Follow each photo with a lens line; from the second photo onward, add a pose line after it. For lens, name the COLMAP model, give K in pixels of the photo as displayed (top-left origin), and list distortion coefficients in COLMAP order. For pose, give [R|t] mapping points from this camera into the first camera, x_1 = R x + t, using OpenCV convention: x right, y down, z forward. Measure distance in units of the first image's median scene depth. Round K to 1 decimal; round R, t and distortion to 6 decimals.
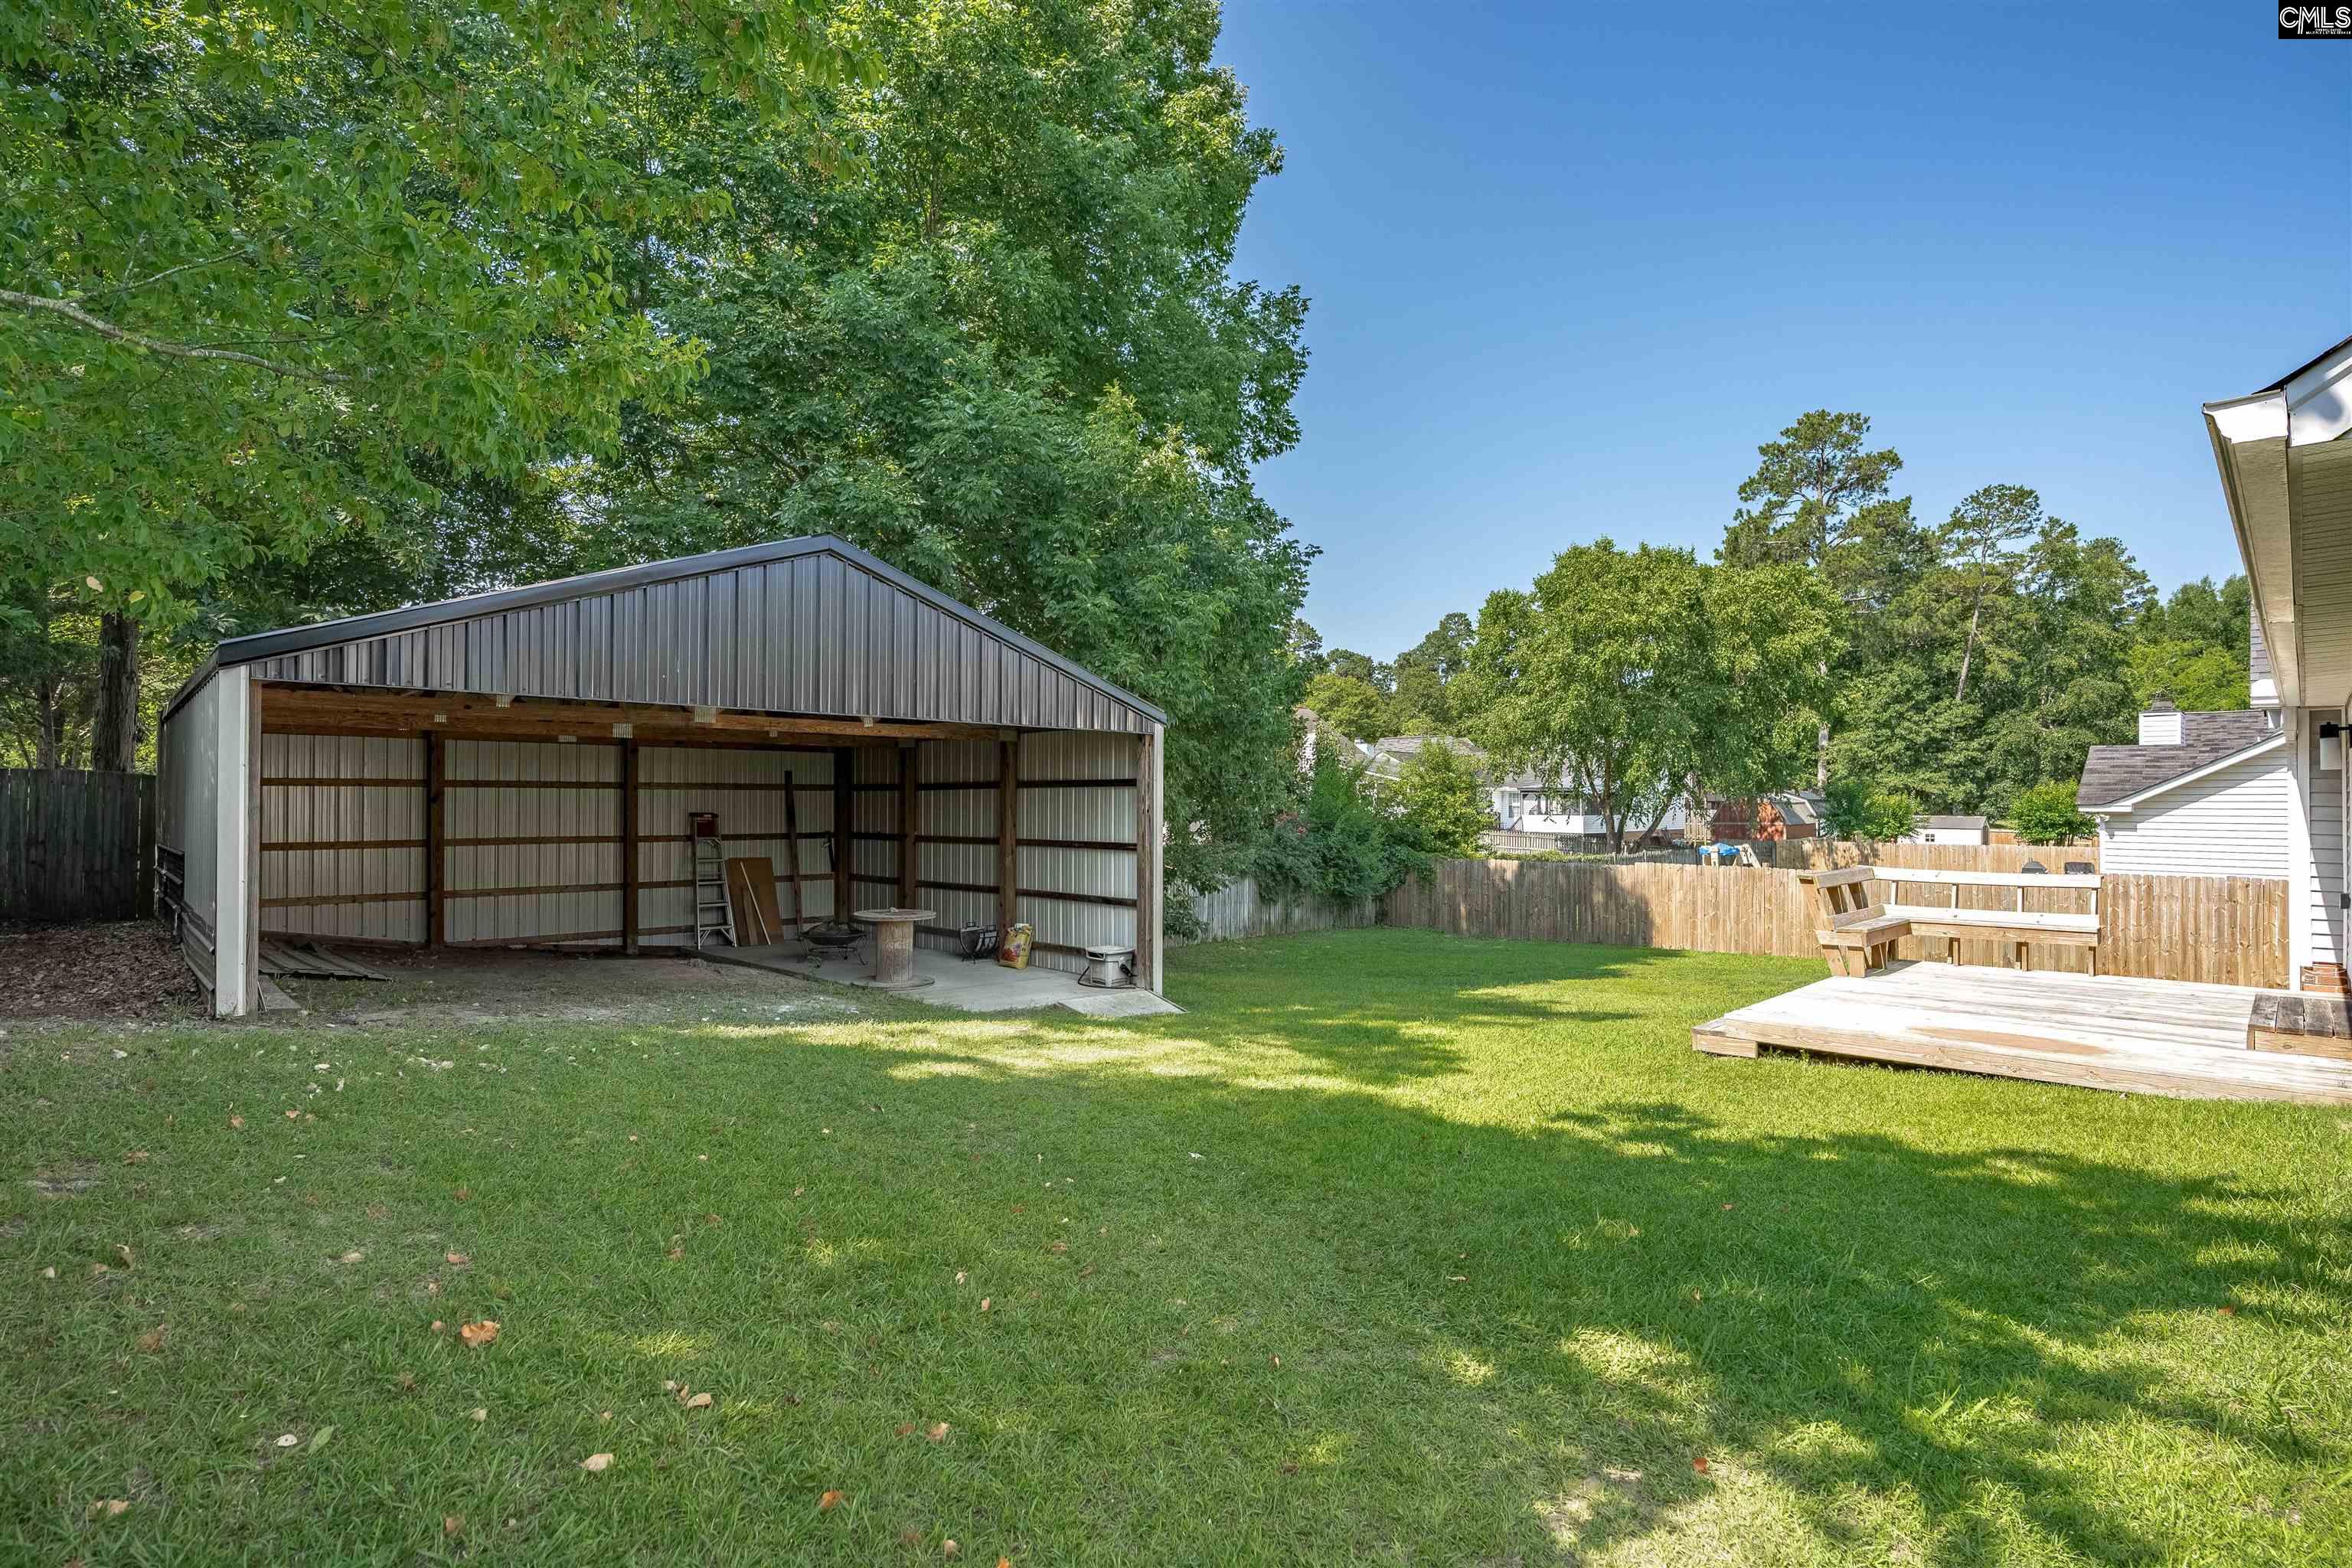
lens RADIAL K [[1120.9, 0, 1170.2], [0, 1120.9, 792.2], [0, 0, 1]] dist [-0.025772, 0.005150]
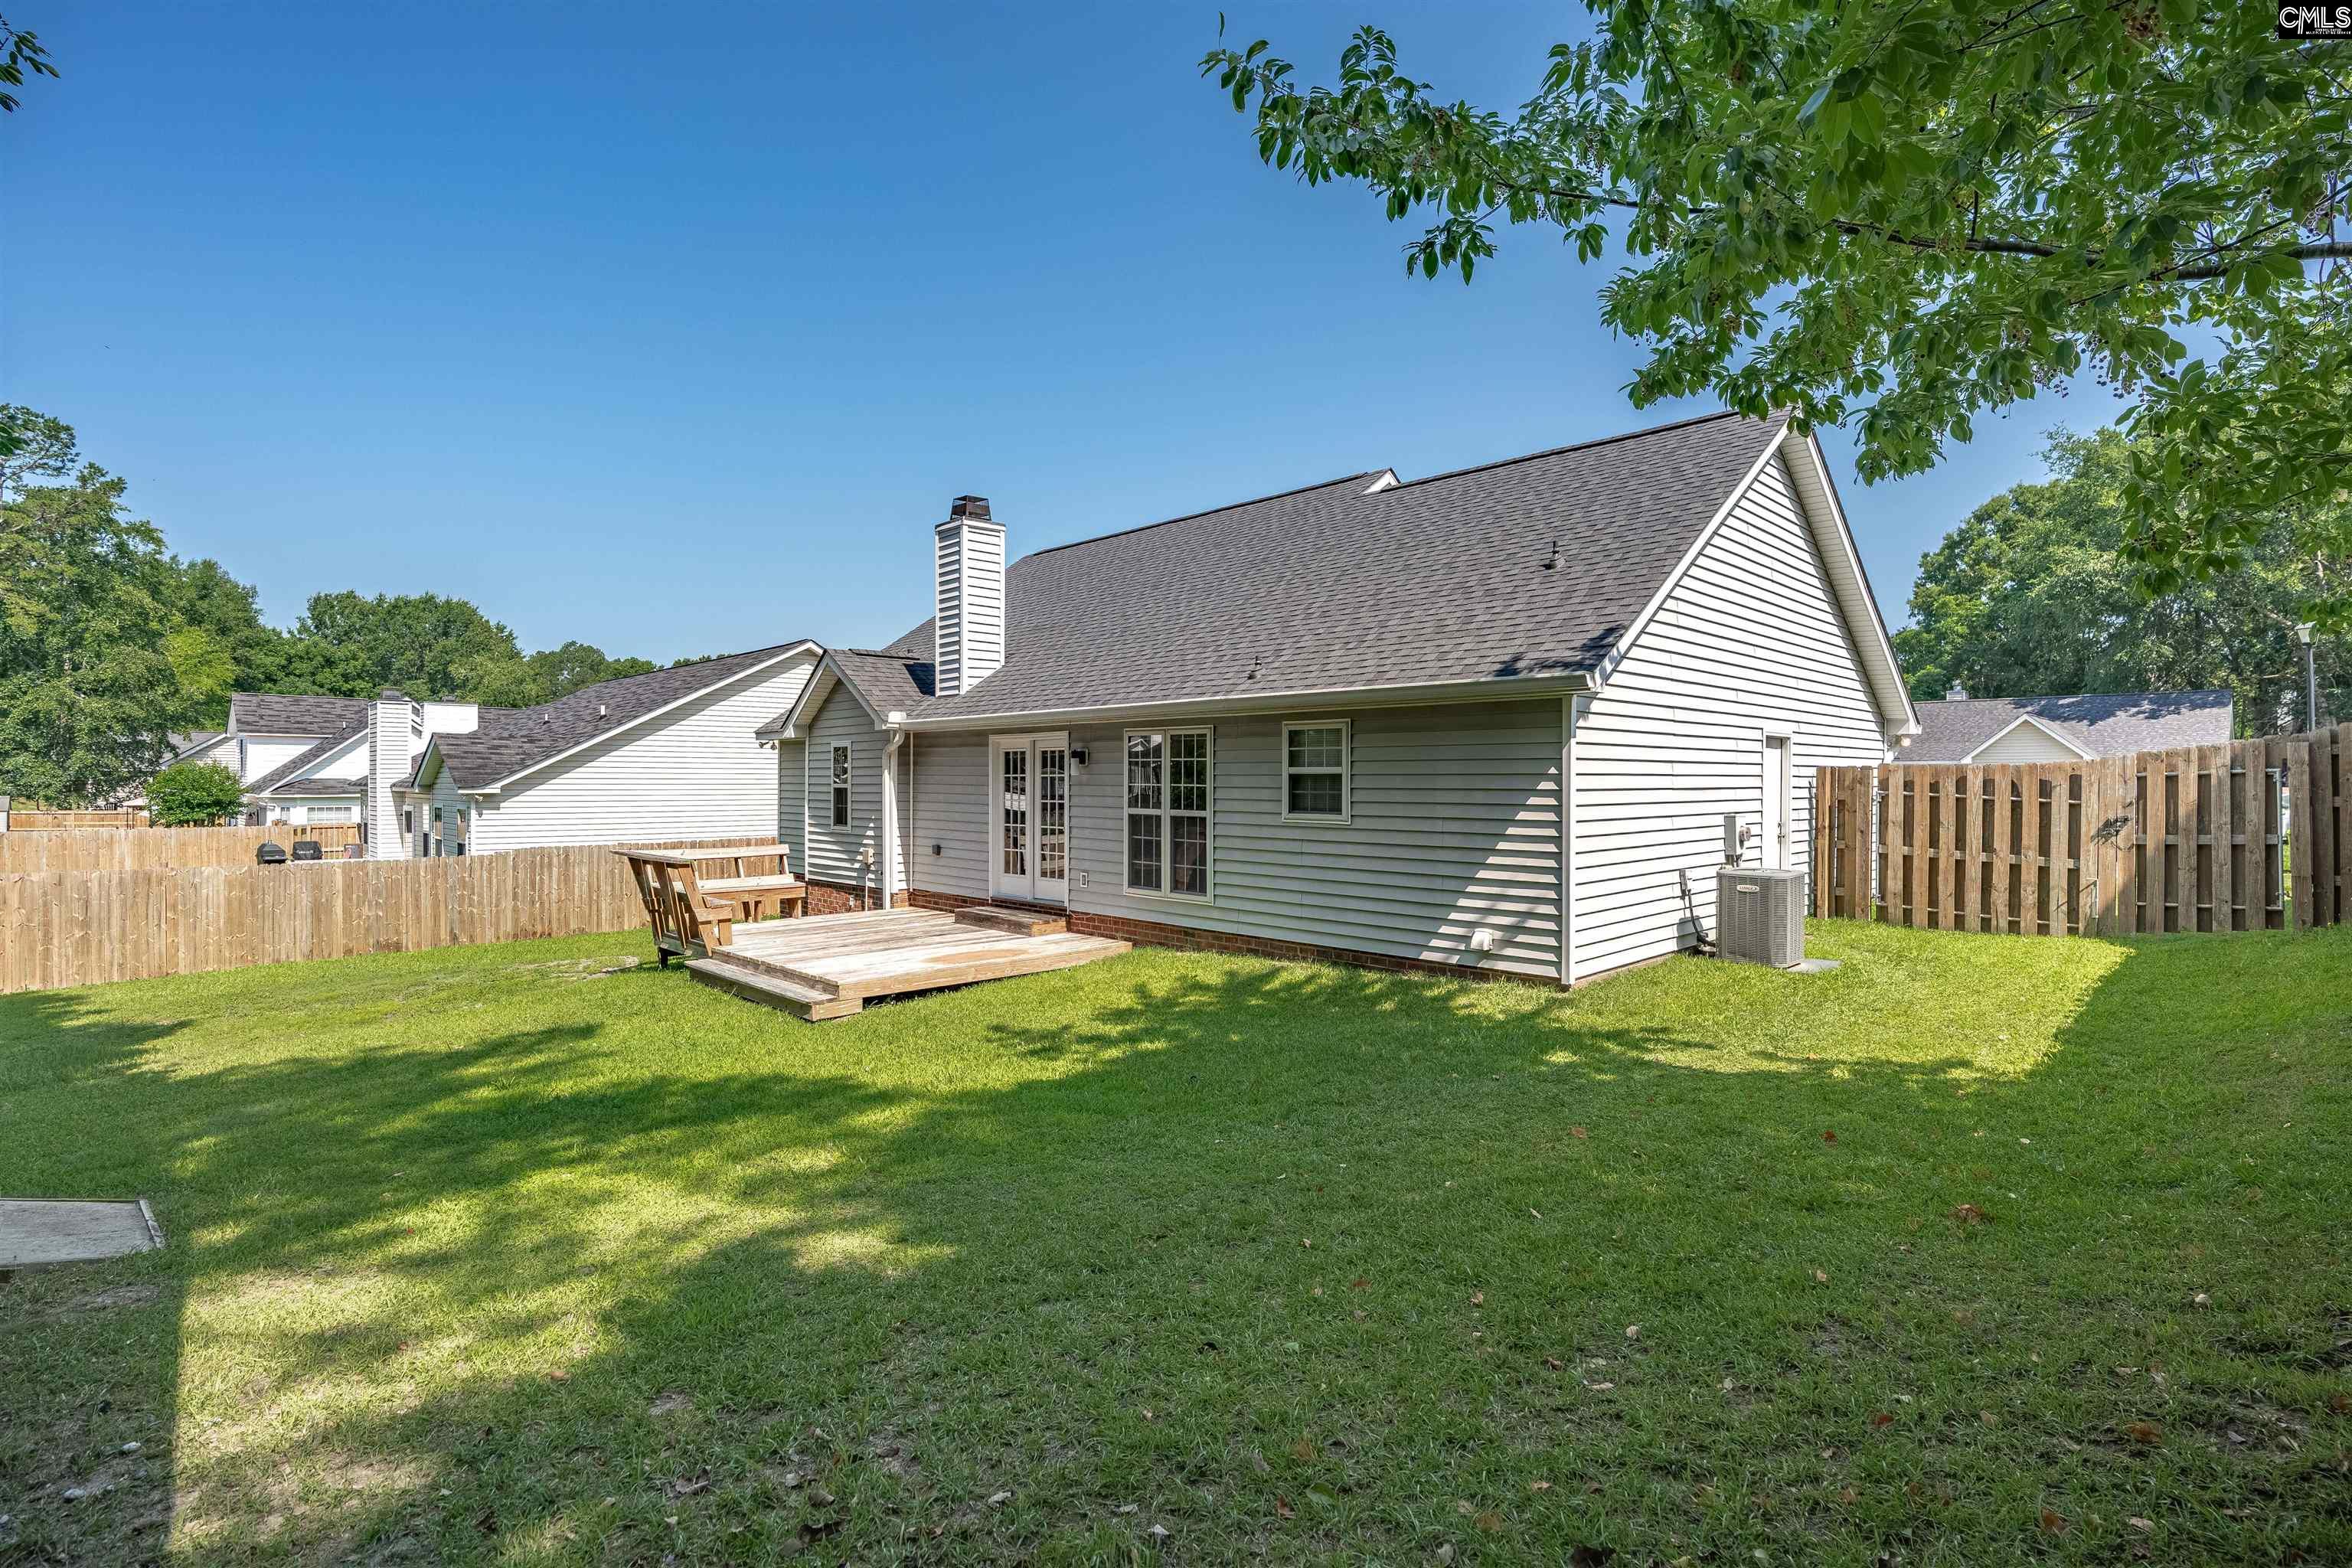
lens RADIAL K [[1130.7, 0, 1178.1], [0, 1130.7, 790.6], [0, 0, 1]] dist [-0.020030, 0.000827]
pose [[0.004305, -0.011795, 0.999921, -0.124867], [-0.011419, 0.999865, 0.011843, -0.002787], [-0.999926, -0.011469, 0.004169, 0.121838]]
